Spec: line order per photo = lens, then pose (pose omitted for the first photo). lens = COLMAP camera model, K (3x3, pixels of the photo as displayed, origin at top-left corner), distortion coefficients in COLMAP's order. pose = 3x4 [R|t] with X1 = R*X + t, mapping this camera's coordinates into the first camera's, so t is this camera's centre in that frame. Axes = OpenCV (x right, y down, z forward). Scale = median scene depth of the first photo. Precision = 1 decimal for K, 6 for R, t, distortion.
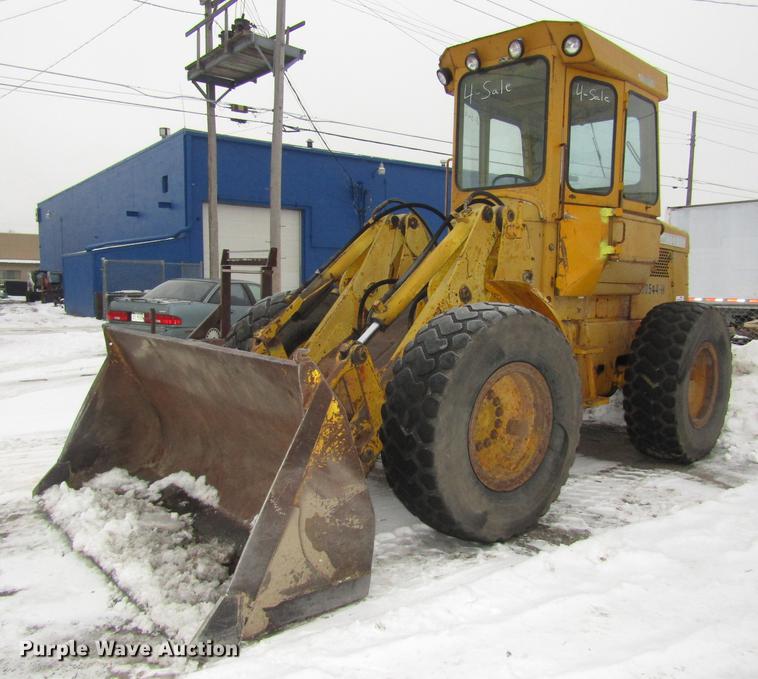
lens RADIAL K [[662.2, 0, 401.9], [0, 662.2, 357.7], [0, 0, 1]] dist [-0.004752, 0.010039]
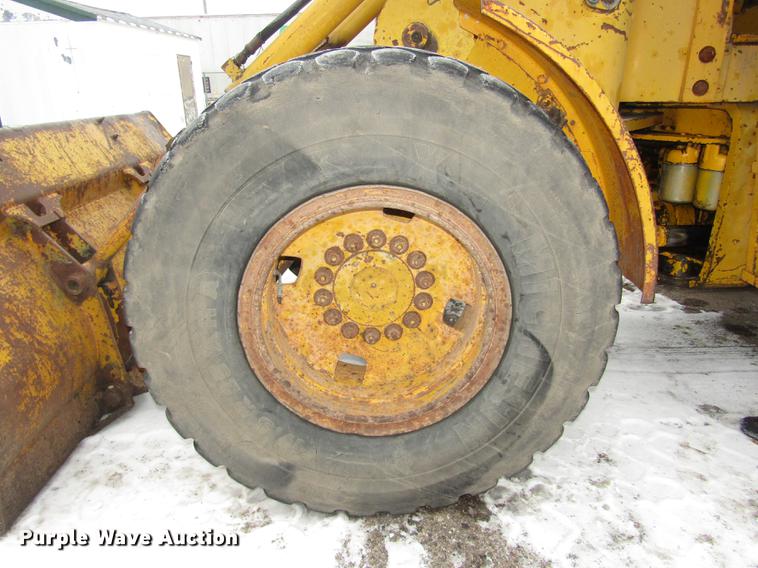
lens RADIAL K [[538.5, 0, 379.8], [0, 538.5, 283.9], [0, 0, 1]] dist [-0.007633, 0.000578]
pose [[0.768885, 0.194682, -0.609027, 0.372457], [-0.048538, 0.967542, 0.248005, -0.016905], [0.637542, -0.161126, 0.753378, 0.659915]]
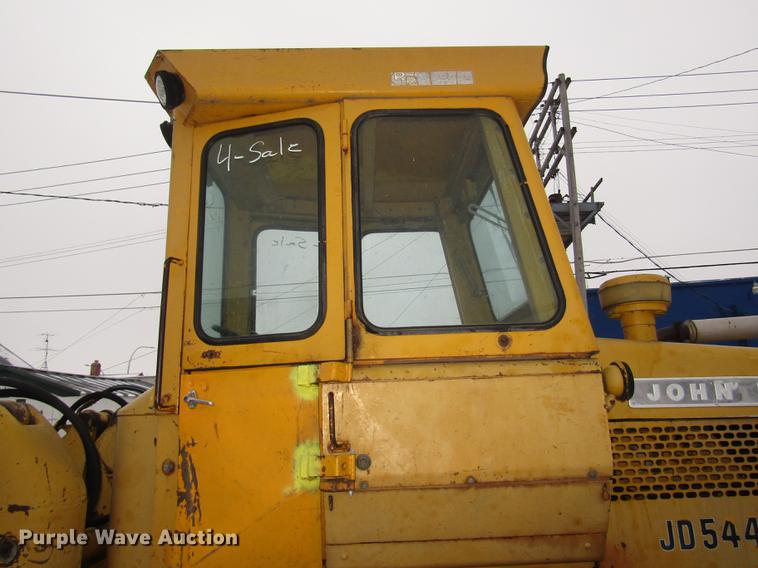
lens RADIAL K [[538.5, 0, 379.5], [0, 538.5, 285.0], [0, 0, 1]] dist [-0.007633, 0.000578]
pose [[0.711351, -0.206224, -0.671901, 0.741424], [-0.034877, 0.944449, -0.326801, -0.204726], [0.701971, 0.255904, 0.664642, 0.989470]]
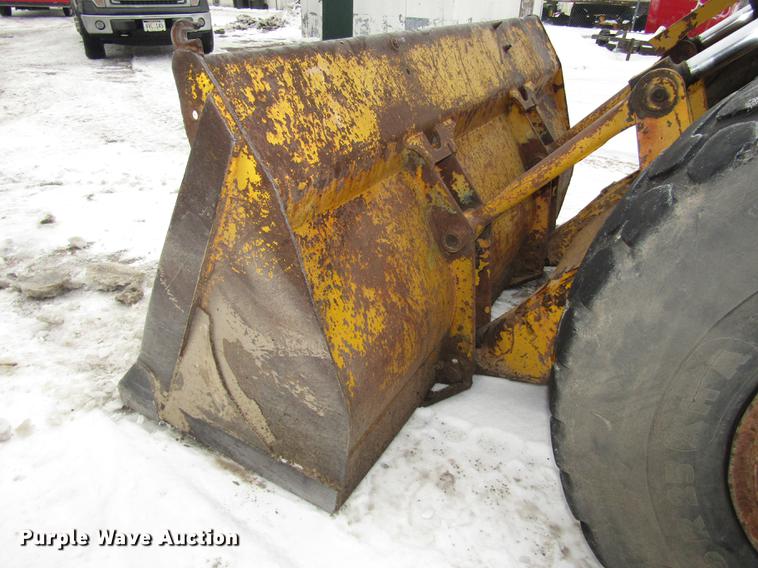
lens RADIAL K [[538.5, 0, 380.4], [0, 538.5, 281.7], [0, 0, 1]] dist [-0.007633, 0.000578]
pose [[0.337240, 0.454370, -0.824510, 0.189431], [-0.135026, 0.890107, 0.435291, -0.021233], [0.931685, -0.035467, 0.361532, 0.654688]]
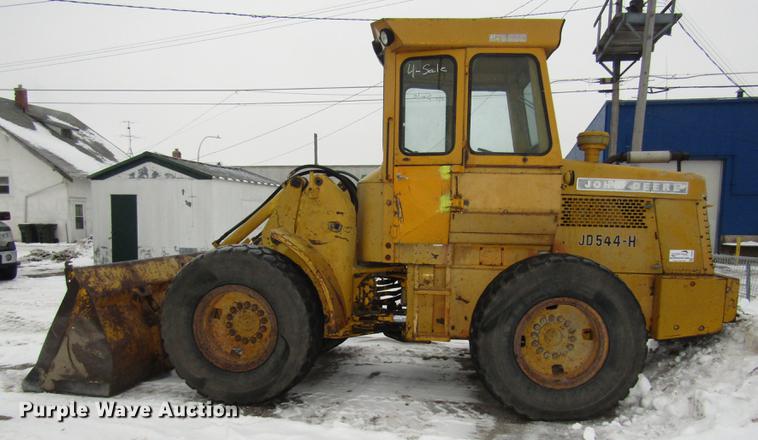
lens RADIAL K [[549.6, 0, 393.0], [0, 549.6, 279.2], [0, 0, 1]] dist [-0.013788, 0.011258]
pose [[0.655797, 0.081590, -0.750516, 1.207519], [-0.095136, 0.995149, 0.025056, -0.063760], [0.748919, 0.054970, 0.660377, 0.418252]]
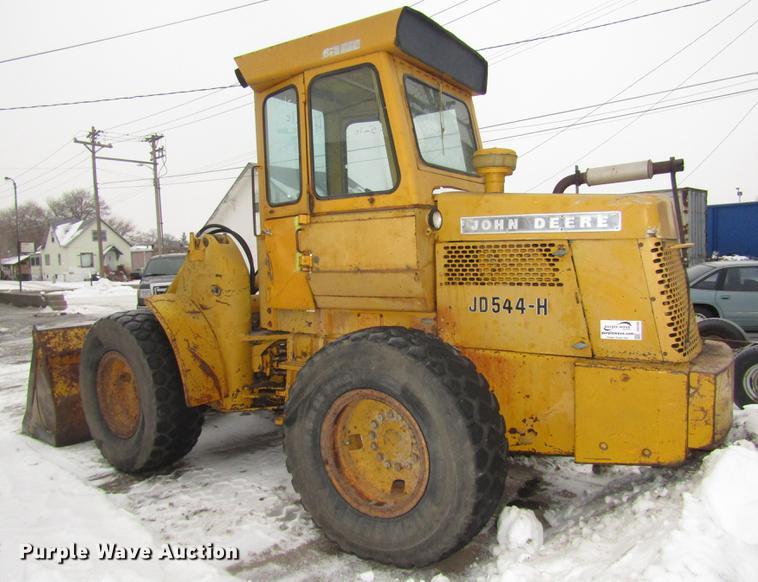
lens RADIAL K [[561.9, 0, 398.6], [0, 561.9, 298.4], [0, 0, 1]] dist [-0.013881, 0.004150]
pose [[0.206205, 0.053087, -0.977068, 1.395579], [-0.081946, 0.995956, 0.036819, -0.191926], [0.975071, 0.072474, 0.209721, 1.234677]]
